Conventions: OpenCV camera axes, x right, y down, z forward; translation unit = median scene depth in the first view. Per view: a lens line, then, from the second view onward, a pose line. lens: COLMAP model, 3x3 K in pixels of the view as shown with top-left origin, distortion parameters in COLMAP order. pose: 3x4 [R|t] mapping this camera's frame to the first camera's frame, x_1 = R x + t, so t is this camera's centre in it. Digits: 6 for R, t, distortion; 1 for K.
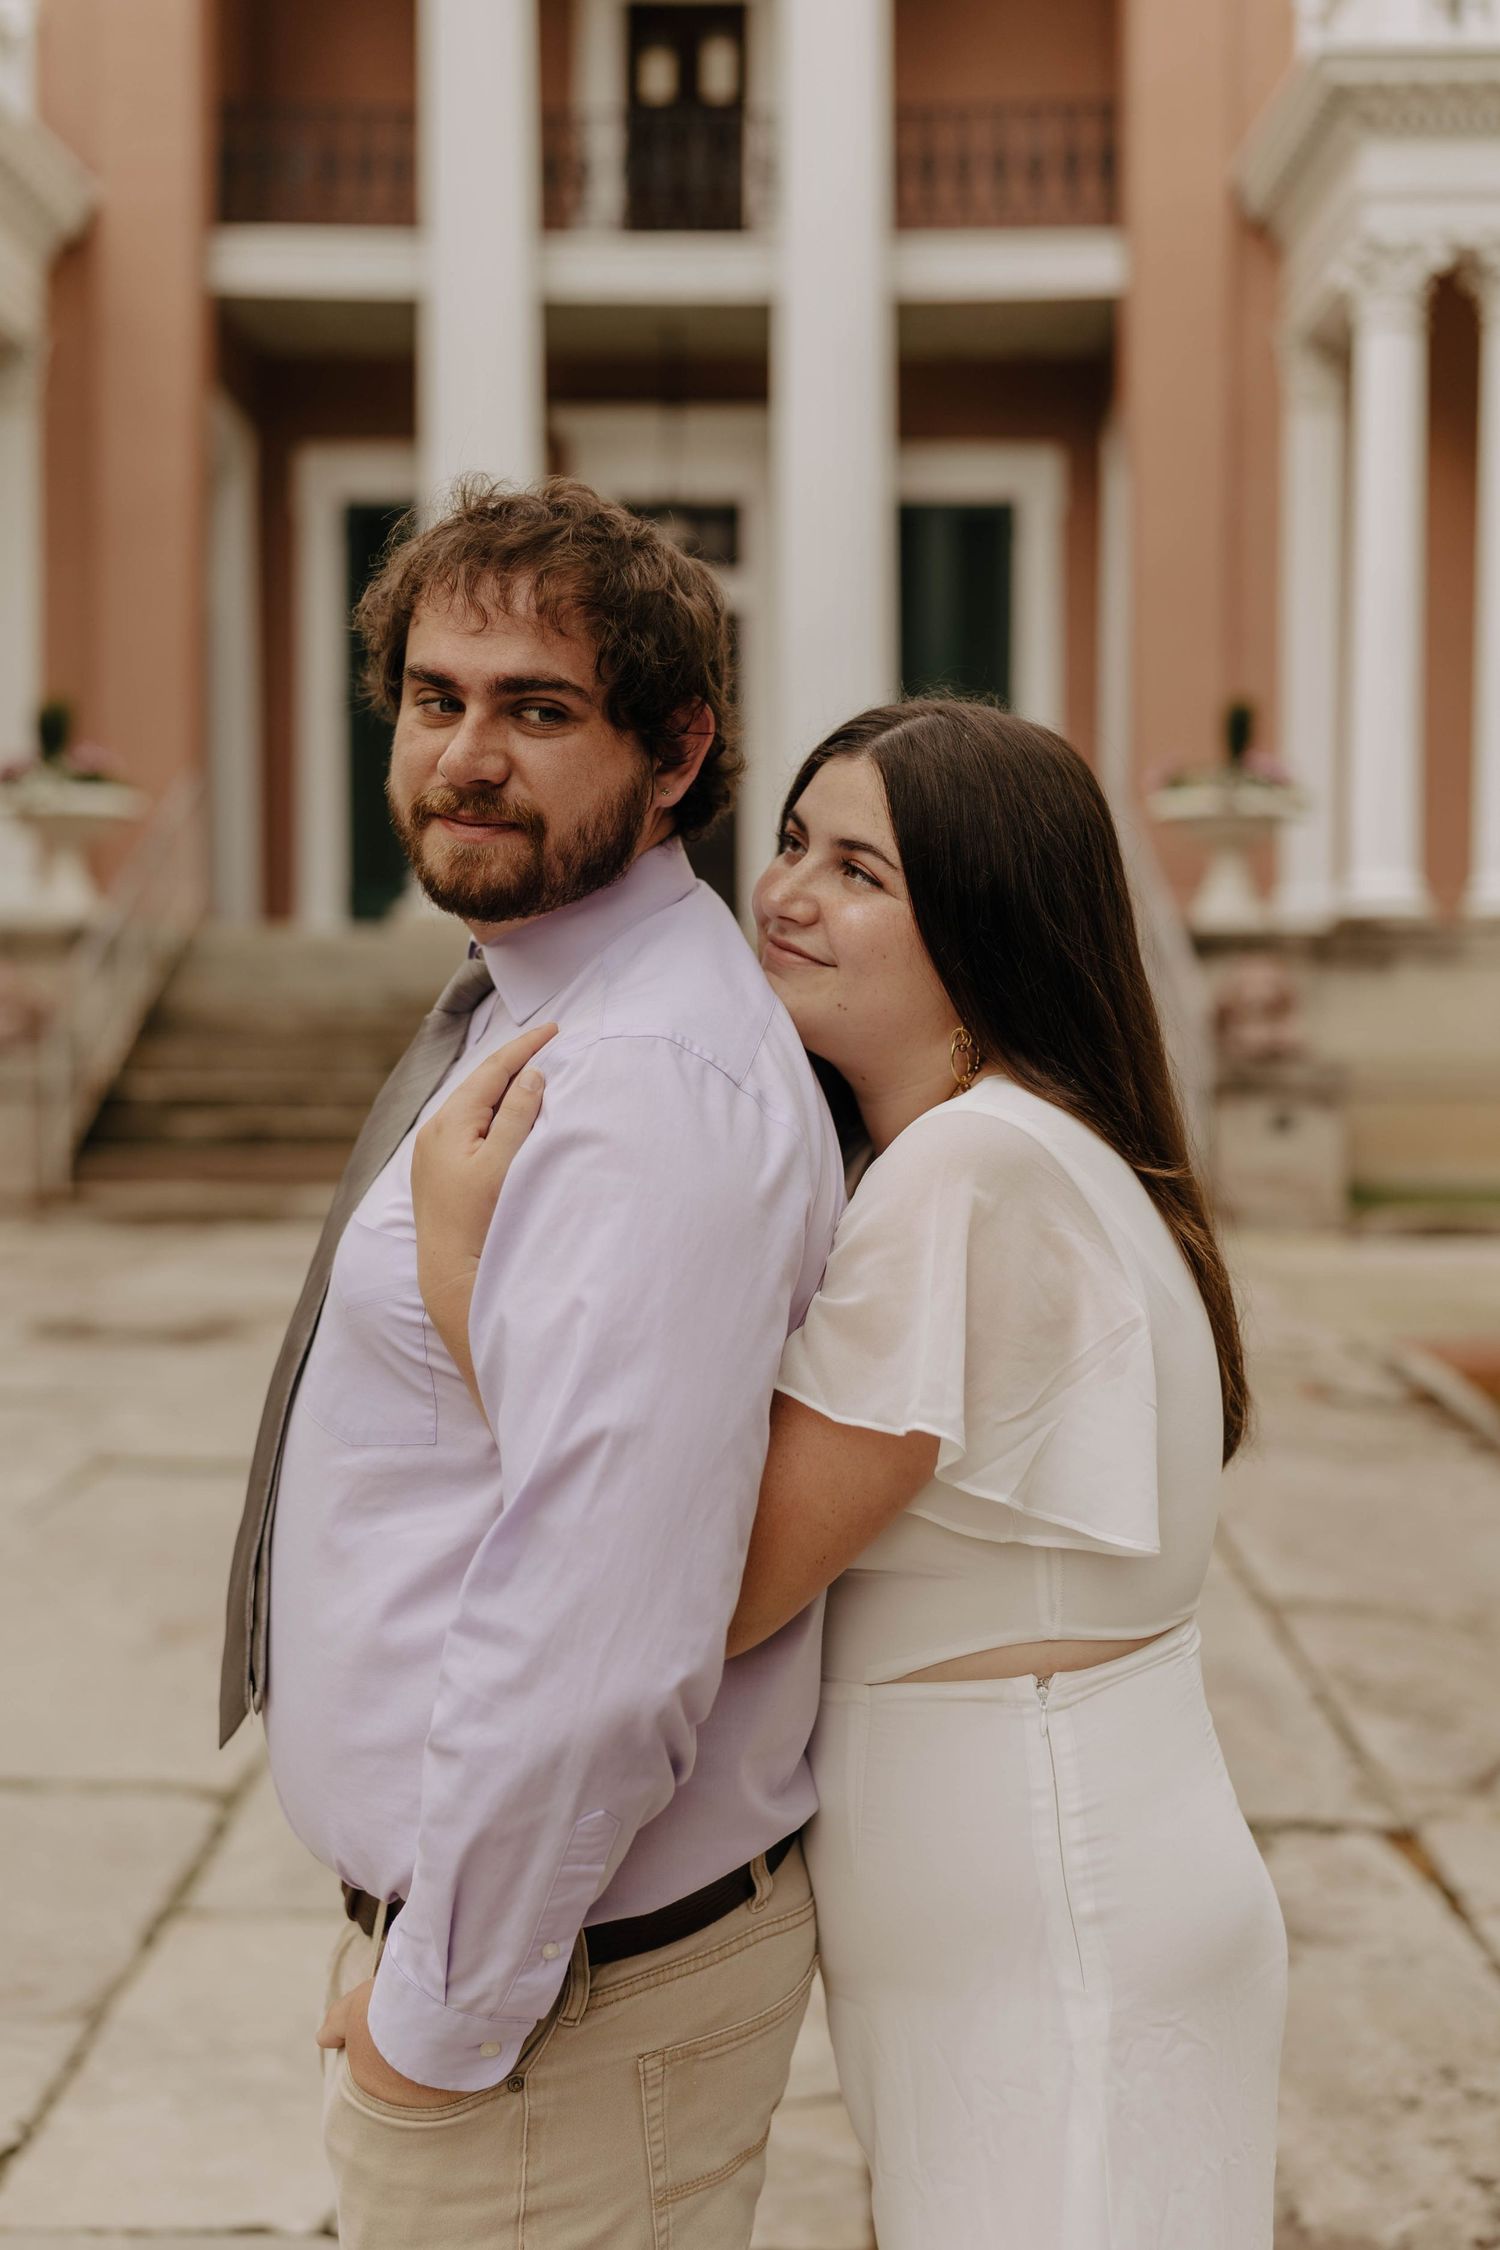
lens RADIAL K [[2493.2, 0, 689.4], [0, 2493.2, 1069.5], [0, 0, 1]] dist [-0.003847, -0.014317]
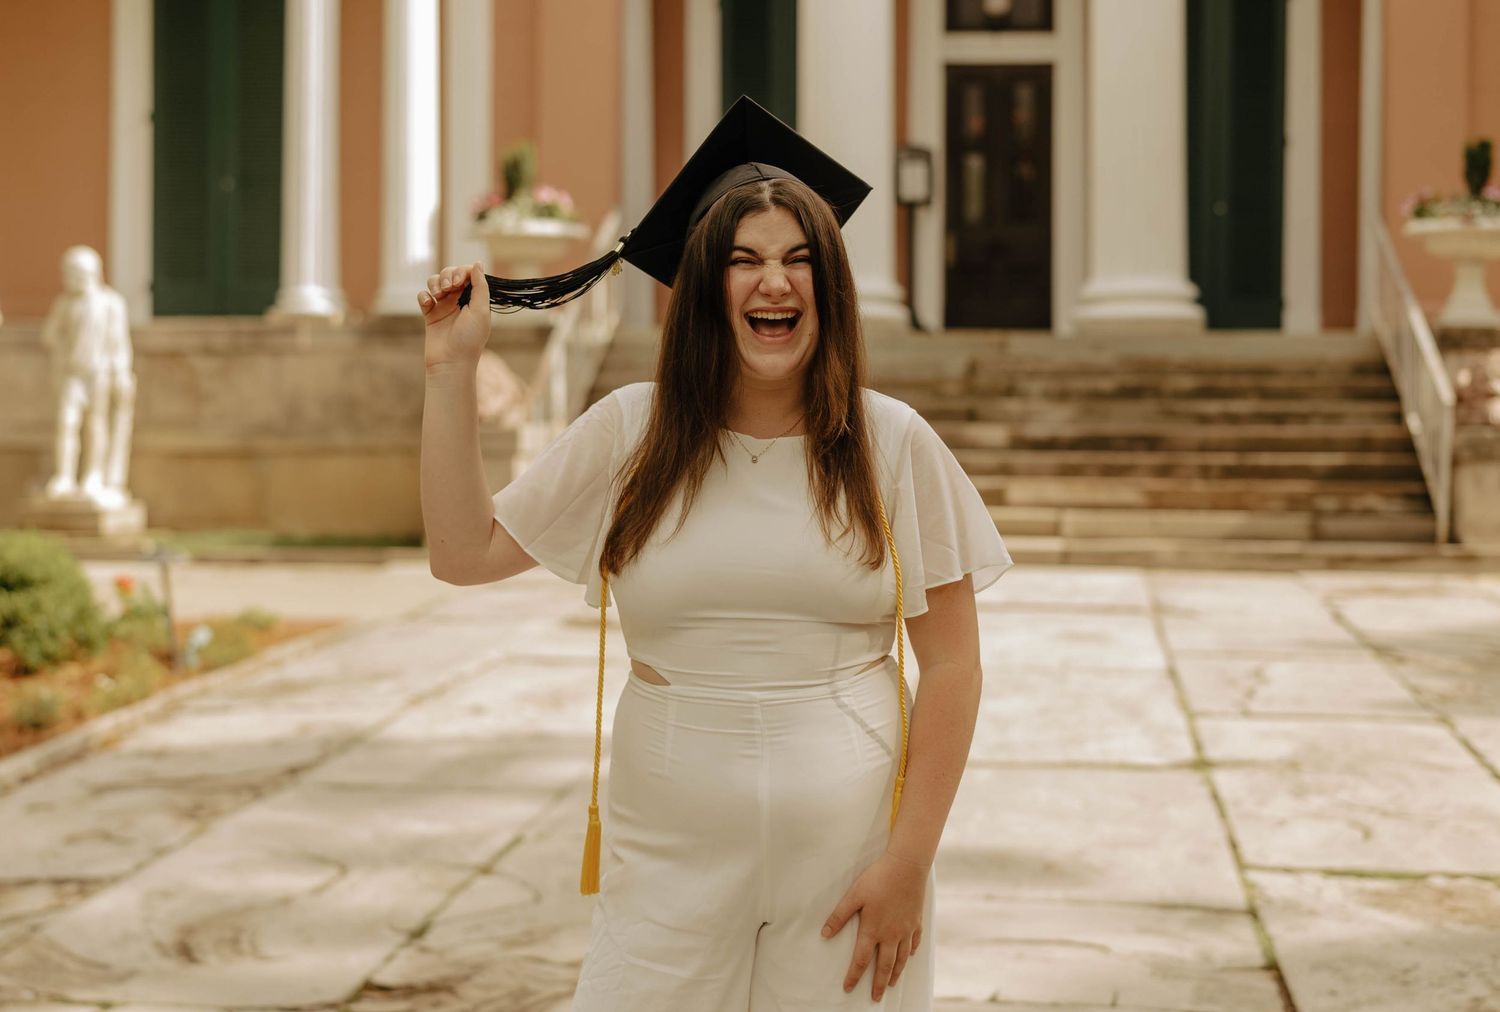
lens RADIAL K [[2274.7, 0, 753.3], [0, 2274.7, 467.3], [0, 0, 1]] dist [-0.017204, 0.041141]
pose [[0.995972, 0.004091, -0.089566, -0.036541], [-0.003918, 0.999990, 0.002100, 0.012057], [0.089574, -0.001741, 0.995979, -0.152837]]
